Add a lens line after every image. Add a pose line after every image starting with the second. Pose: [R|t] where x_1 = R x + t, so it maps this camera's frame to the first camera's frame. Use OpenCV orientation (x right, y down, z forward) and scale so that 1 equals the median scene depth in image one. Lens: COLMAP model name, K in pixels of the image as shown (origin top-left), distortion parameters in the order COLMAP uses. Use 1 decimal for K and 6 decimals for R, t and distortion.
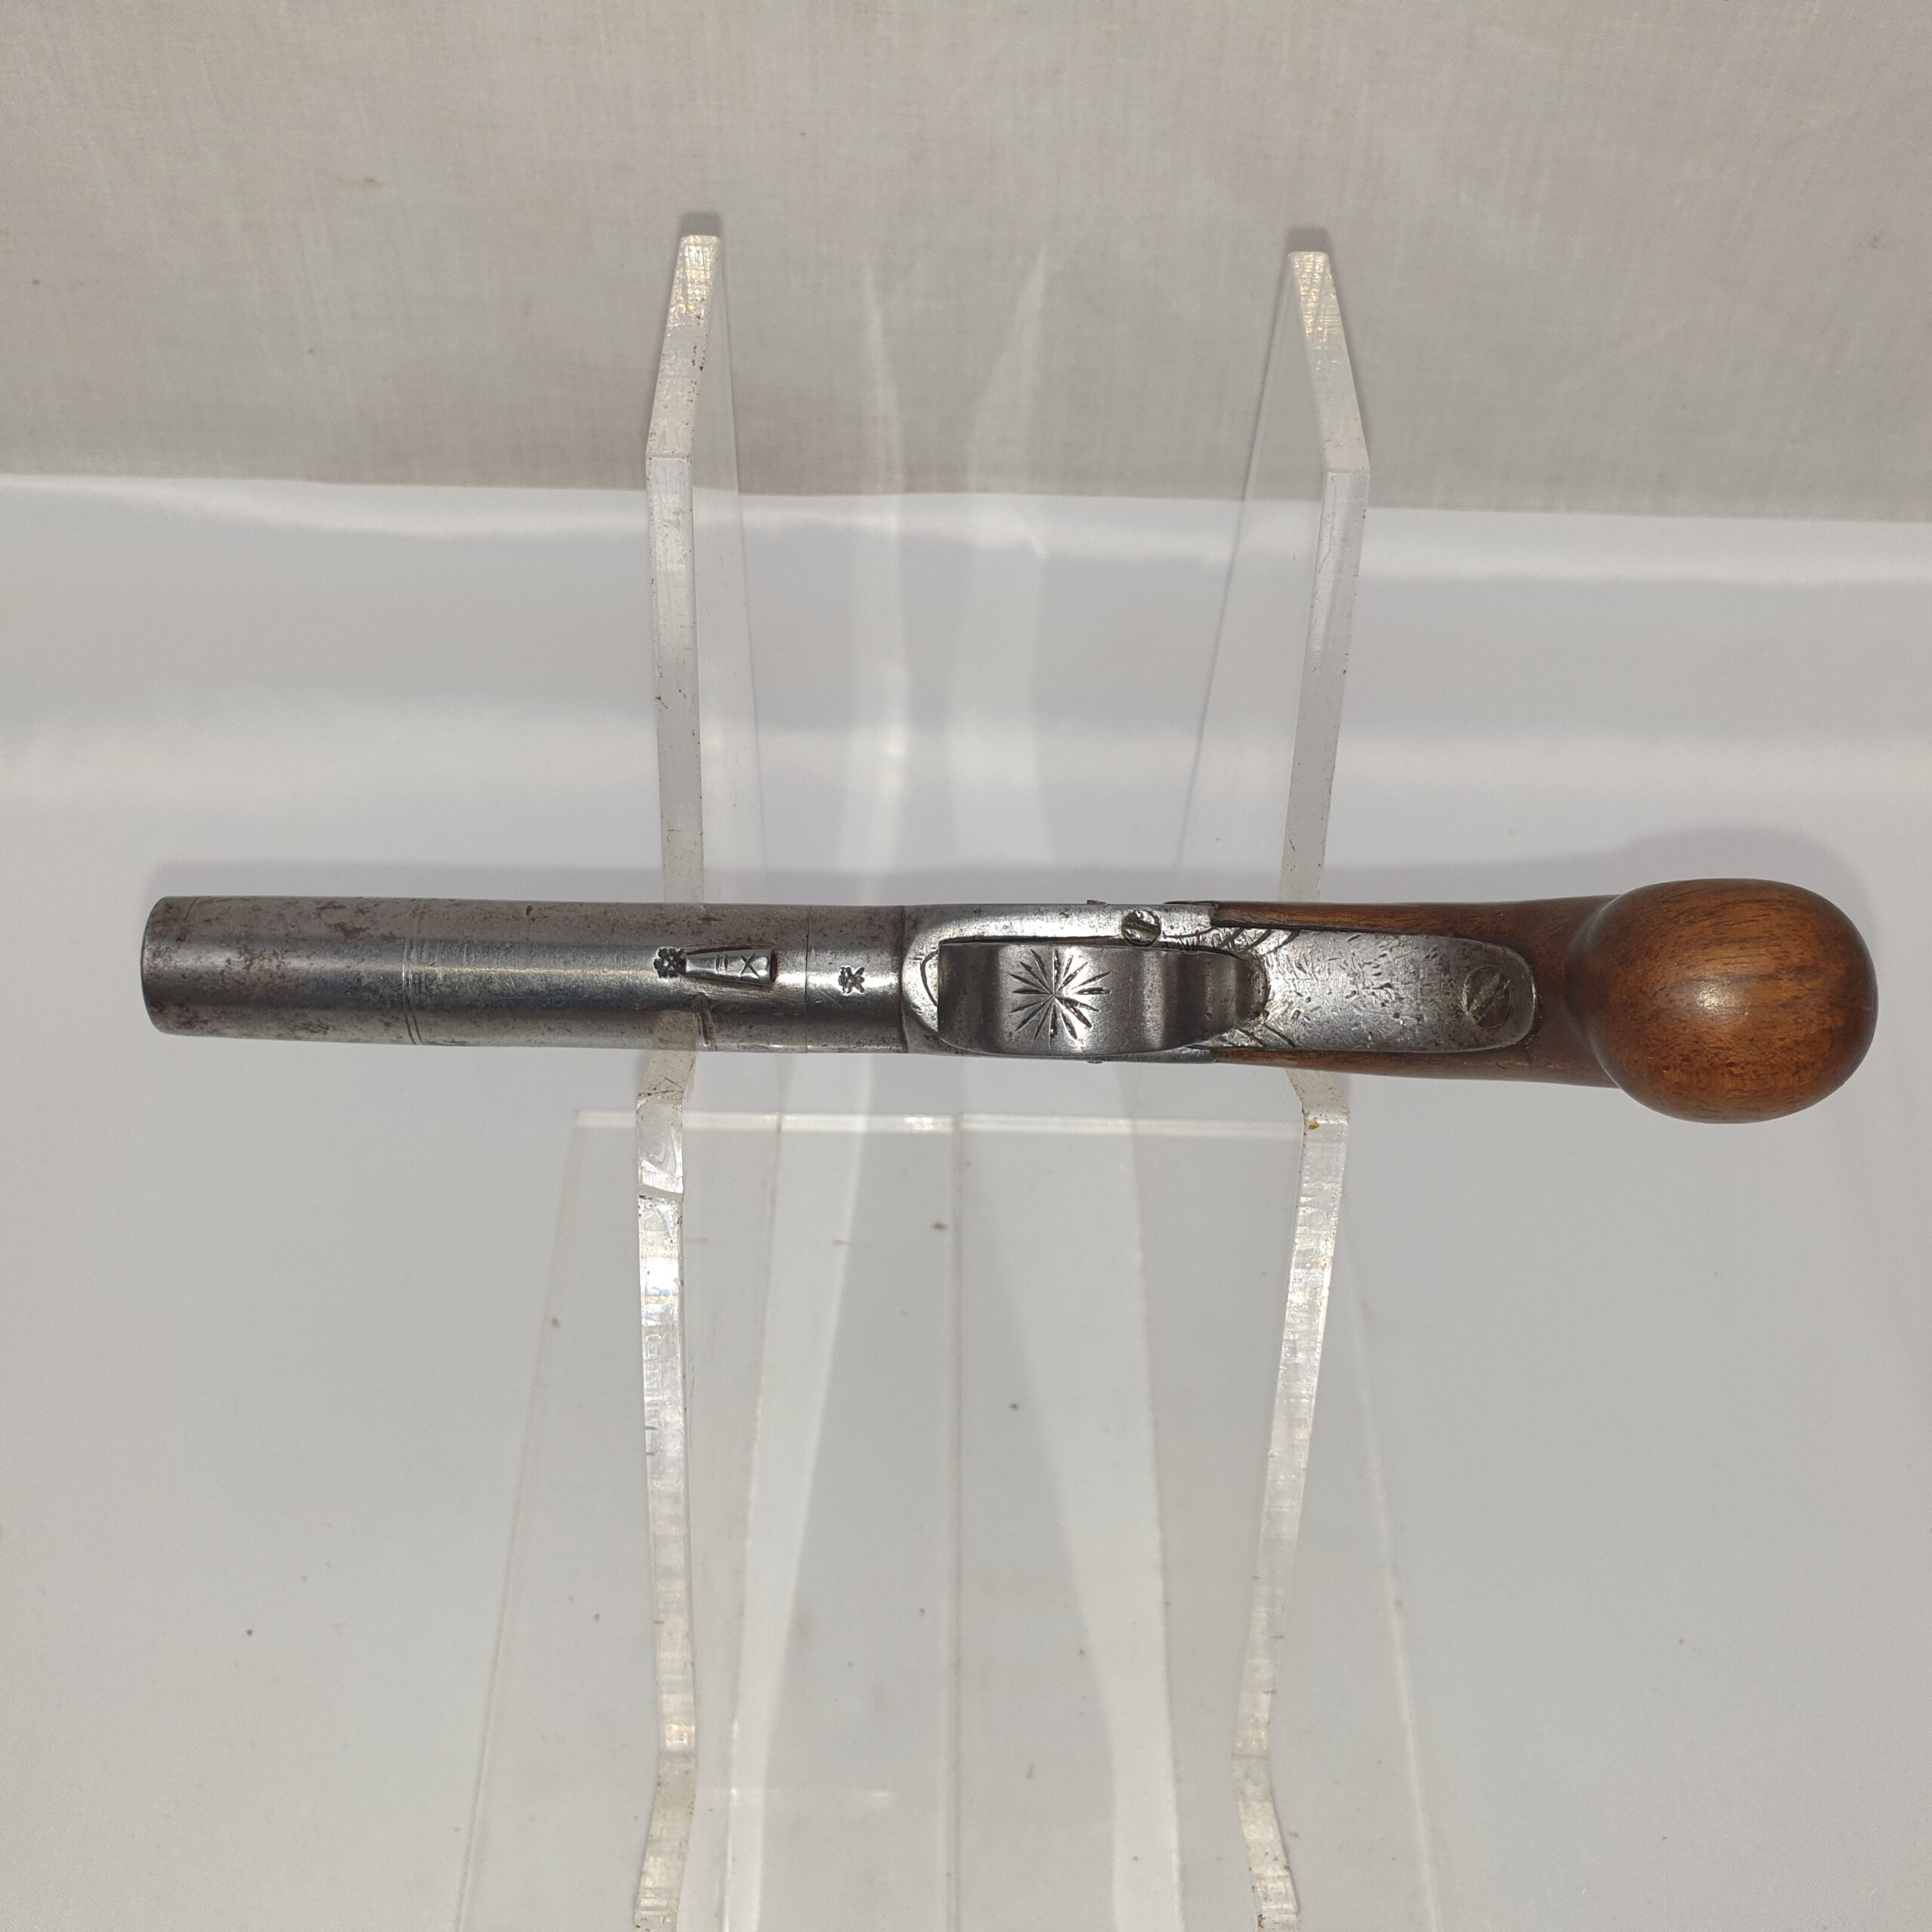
lens RADIAL K [[2164.3, 0, 957.2], [0, 2164.3, 975.8], [0, 0, 1]] dist [-0.005520, 0.000000]
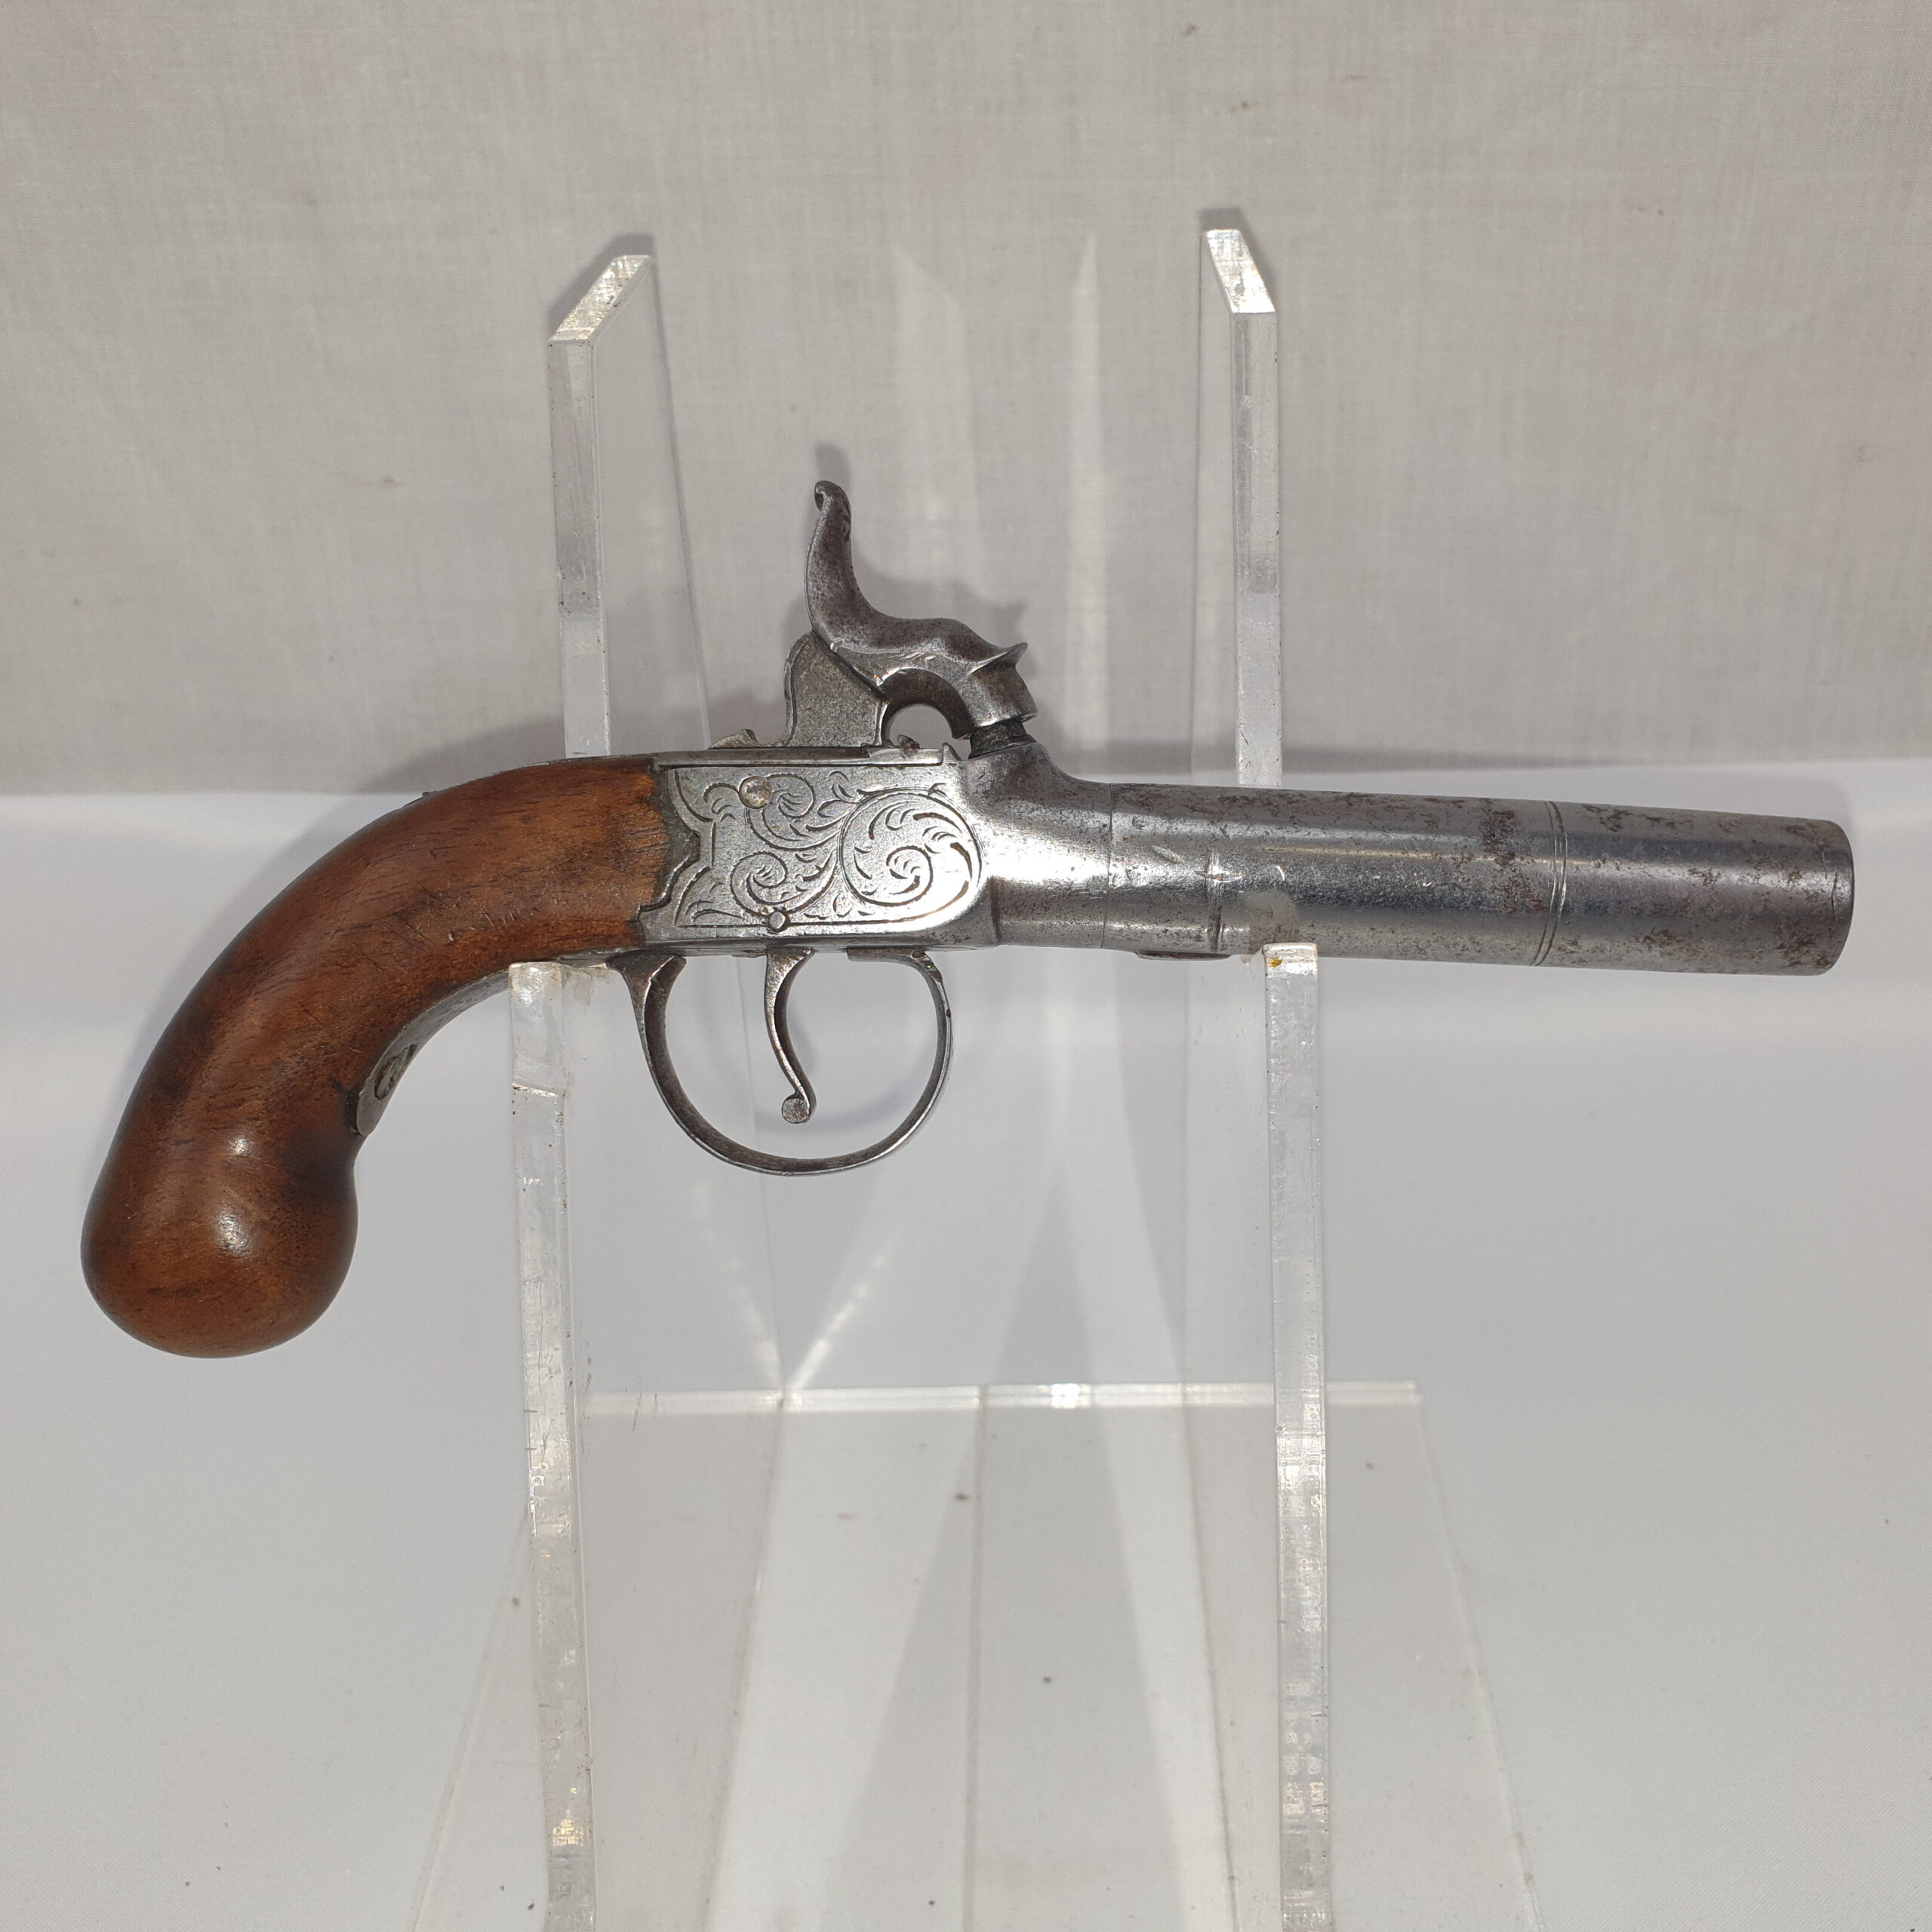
lens RADIAL K [[2164.3, 0, 960.5], [0, 2164.3, 967.2], [0, 0, 1]] dist [-0.005520, 0.000000]
pose [[0.996715, -0.052559, -0.061617, 0.058670], [0.027295, 0.934302, -0.355435, 0.235229], [0.076251, 0.352586, 0.932668, 0.119353]]
